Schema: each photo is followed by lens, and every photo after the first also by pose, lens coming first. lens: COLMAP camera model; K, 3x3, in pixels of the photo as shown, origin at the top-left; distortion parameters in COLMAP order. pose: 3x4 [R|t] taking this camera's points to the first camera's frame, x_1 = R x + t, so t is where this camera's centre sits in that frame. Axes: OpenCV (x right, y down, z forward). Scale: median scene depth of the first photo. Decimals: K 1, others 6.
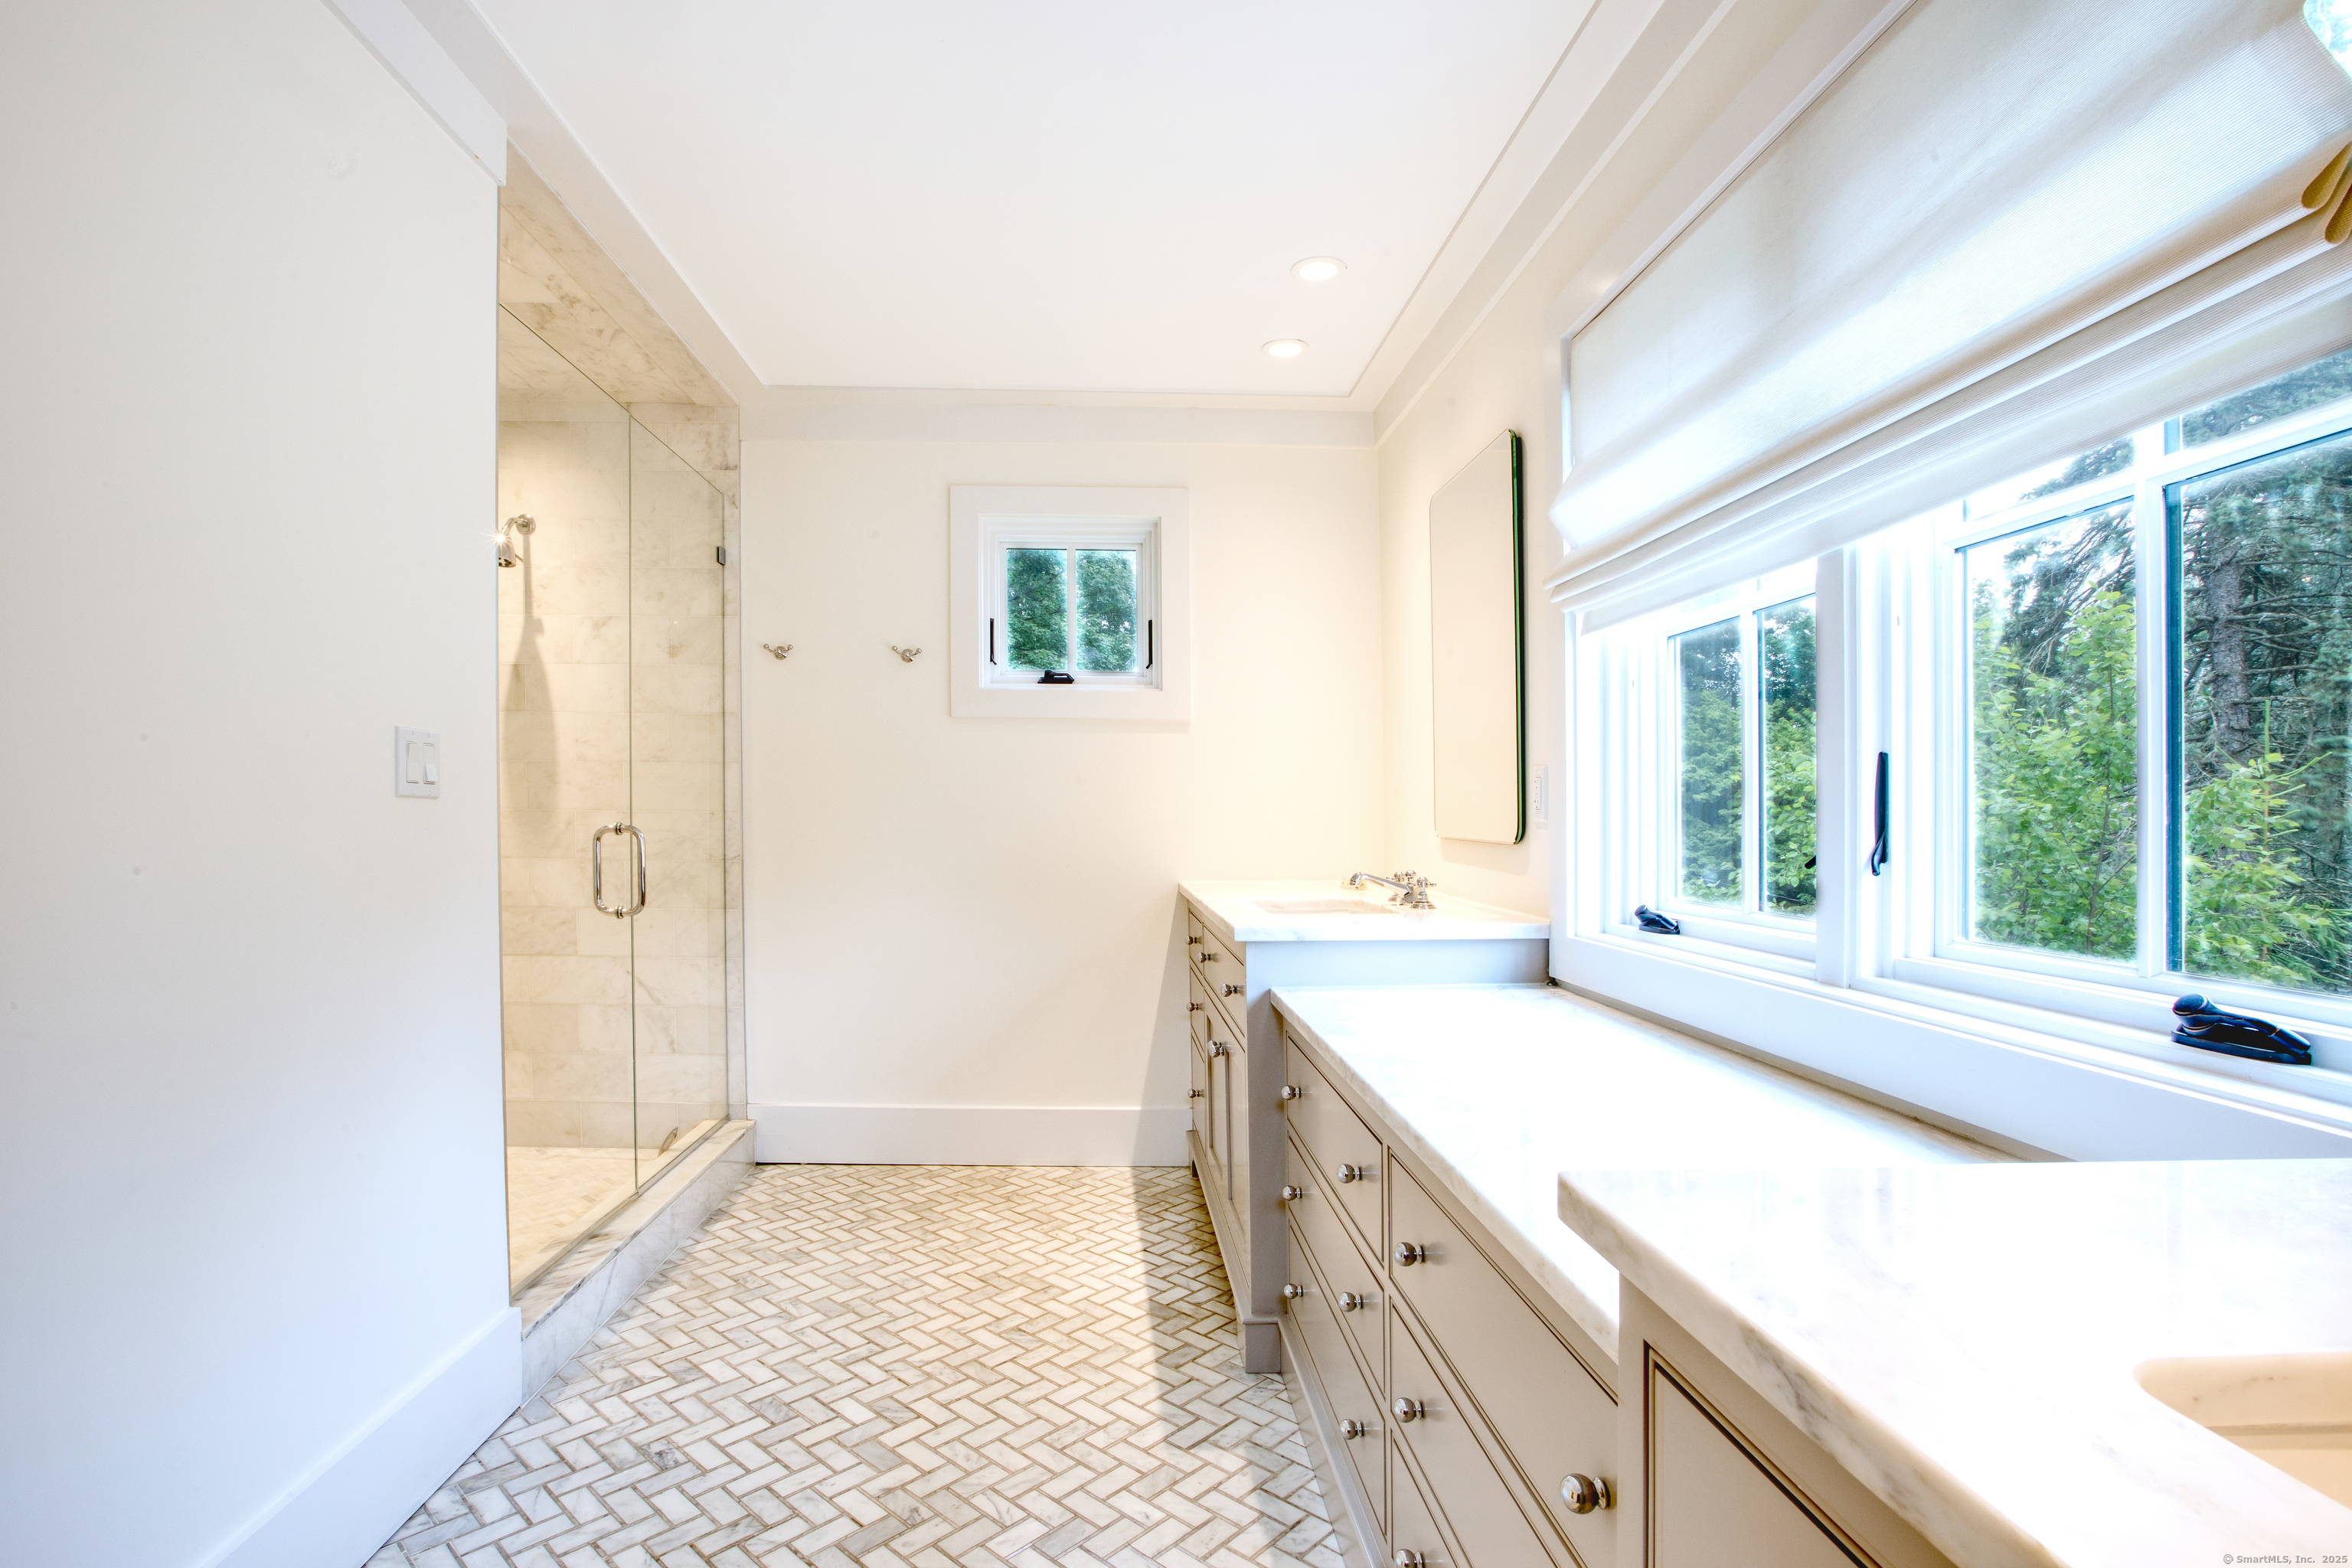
lens RADIAL K [[1108.7, 0, 1174.2], [0, 1108.7, 820.7], [0, 0, 1]] dist [-0.058750, 0.029718]
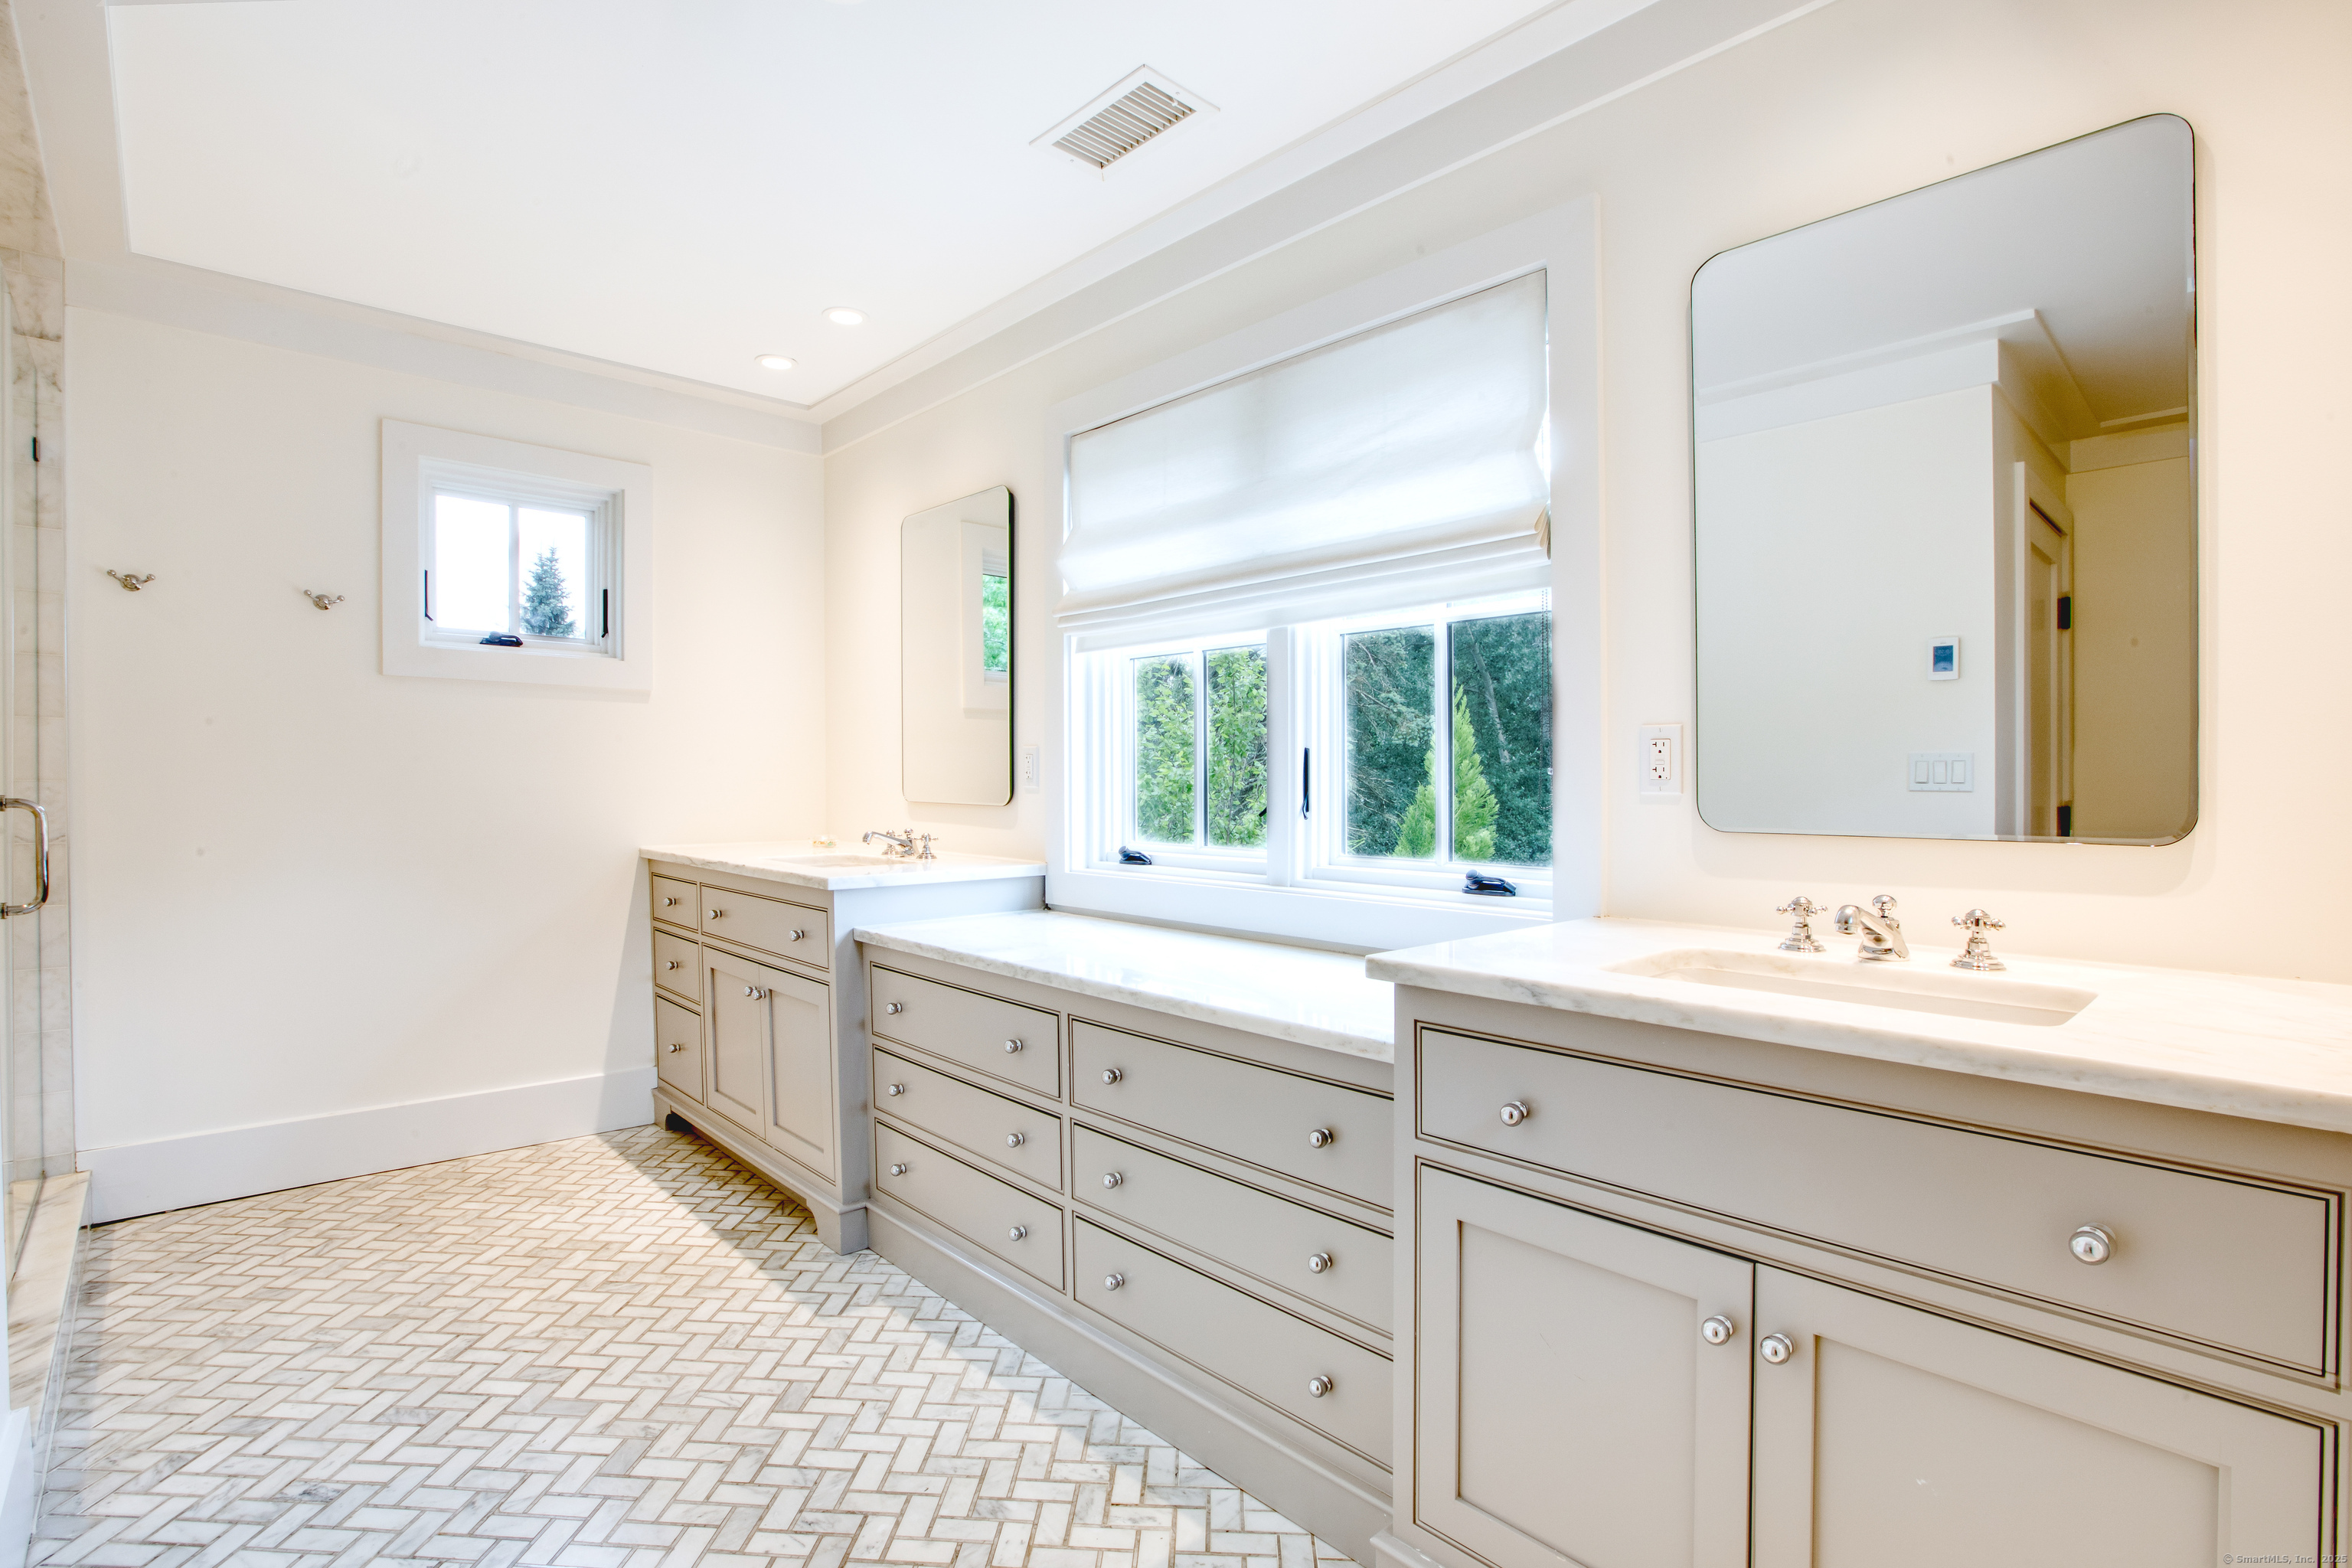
lens RADIAL K [[1064.1, 0, 1176.0], [0, 1064.1, 784.0], [0, 0, 1]] dist [-0.050315, 0.016876]
pose [[0.765690, -0.003207, 0.643202, -0.349701], [0.003406, 0.999994, 0.000932, -0.004653], [-0.643201, 0.001478, 0.765696, -0.093482]]
